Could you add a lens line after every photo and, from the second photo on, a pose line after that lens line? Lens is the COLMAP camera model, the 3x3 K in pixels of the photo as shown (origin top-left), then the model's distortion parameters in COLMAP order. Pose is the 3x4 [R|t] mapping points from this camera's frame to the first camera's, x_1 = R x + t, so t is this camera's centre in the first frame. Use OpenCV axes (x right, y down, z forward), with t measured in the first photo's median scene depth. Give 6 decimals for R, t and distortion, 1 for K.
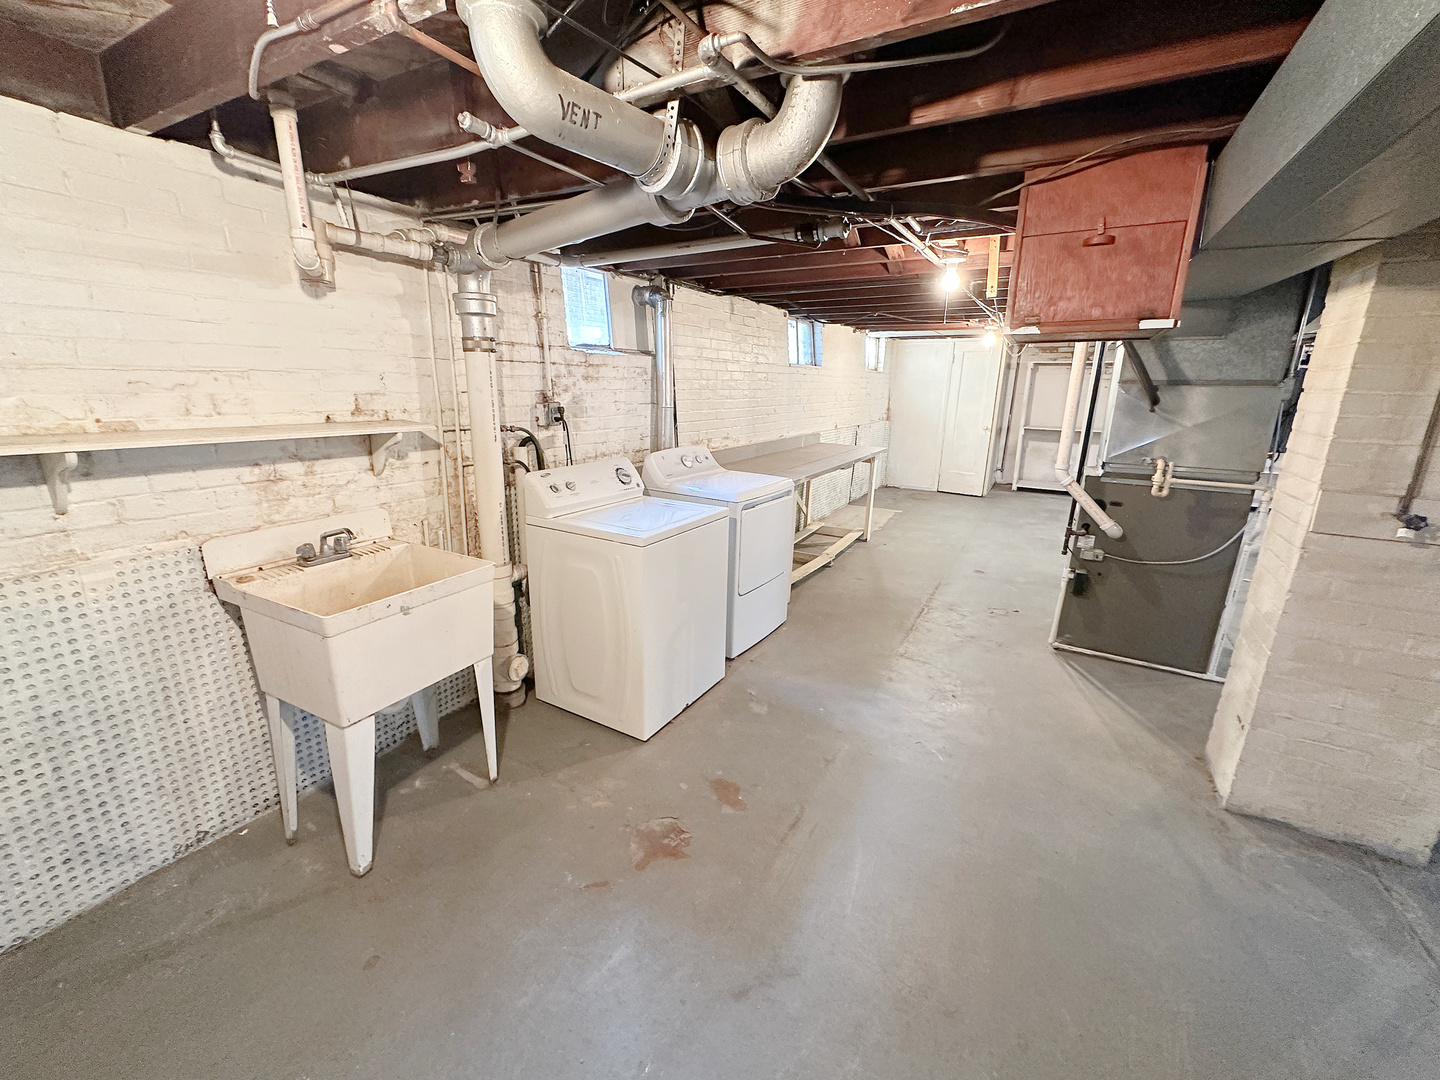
lens RADIAL K [[581.0, 0, 717.5], [0, 581.0, 538.0], [0, 0, 1]] dist [-0.003490, 0.000031]
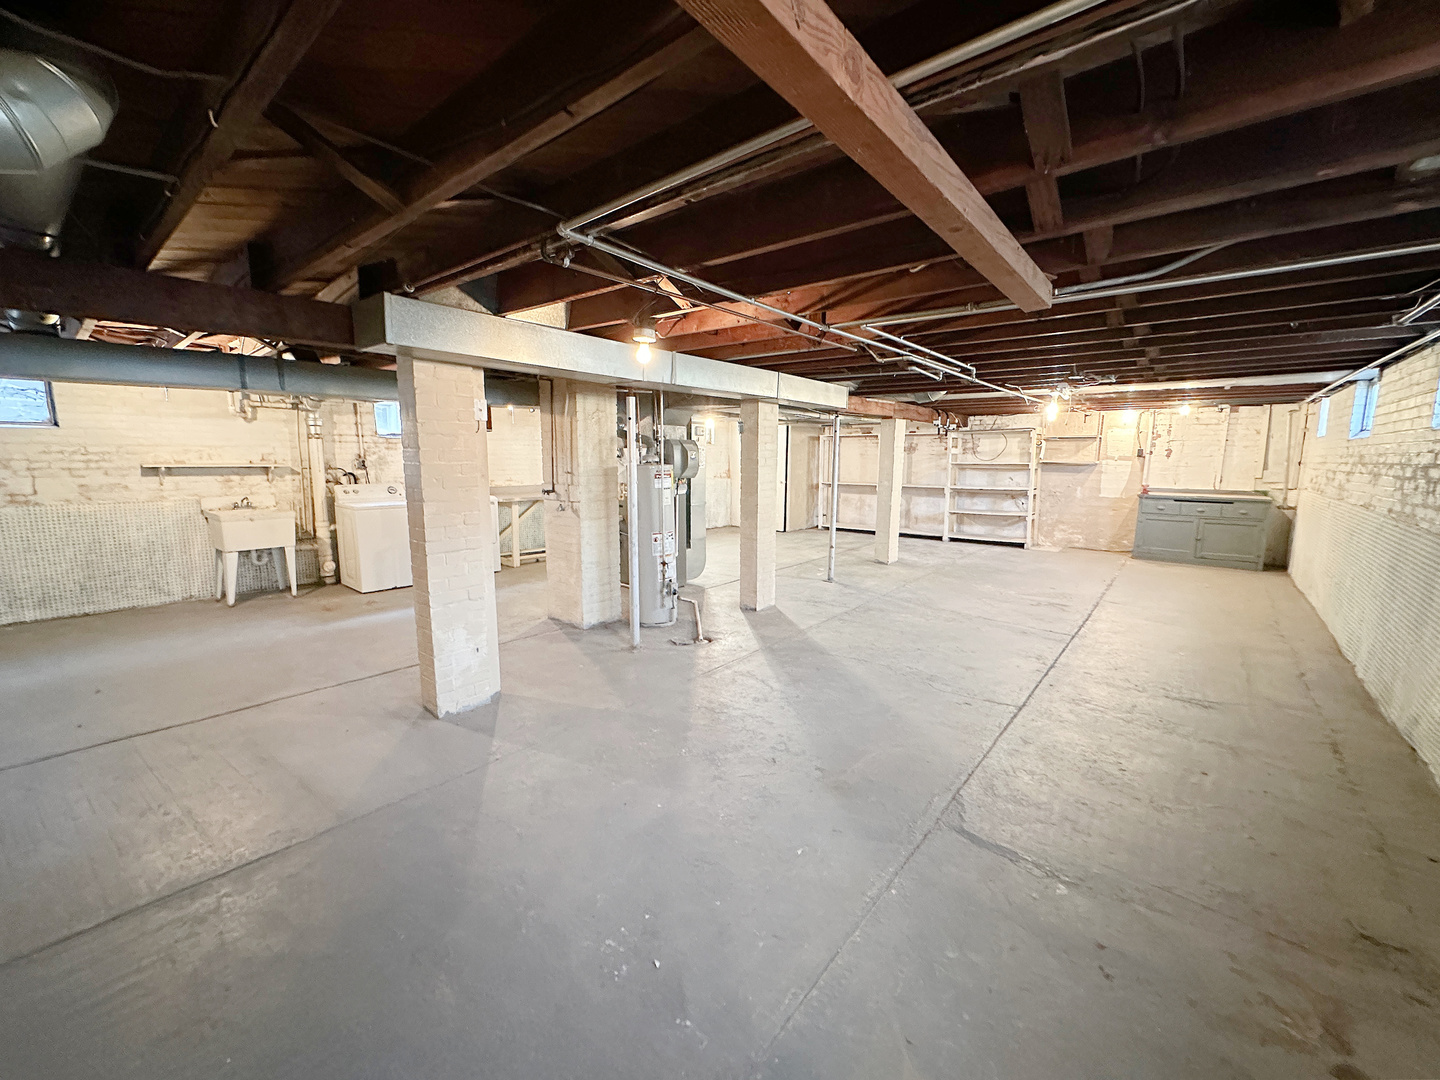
lens RADIAL K [[581.0, 0, 724.8], [0, 581.0, 538.6], [0, 0, 1]] dist [-0.003490, 0.000031]
pose [[0.983977, 0.013728, -0.177764, 2.084471], [-0.035589, 0.992090, -0.120376, 0.420403], [0.174706, 0.124774, 0.976683, -1.315528]]
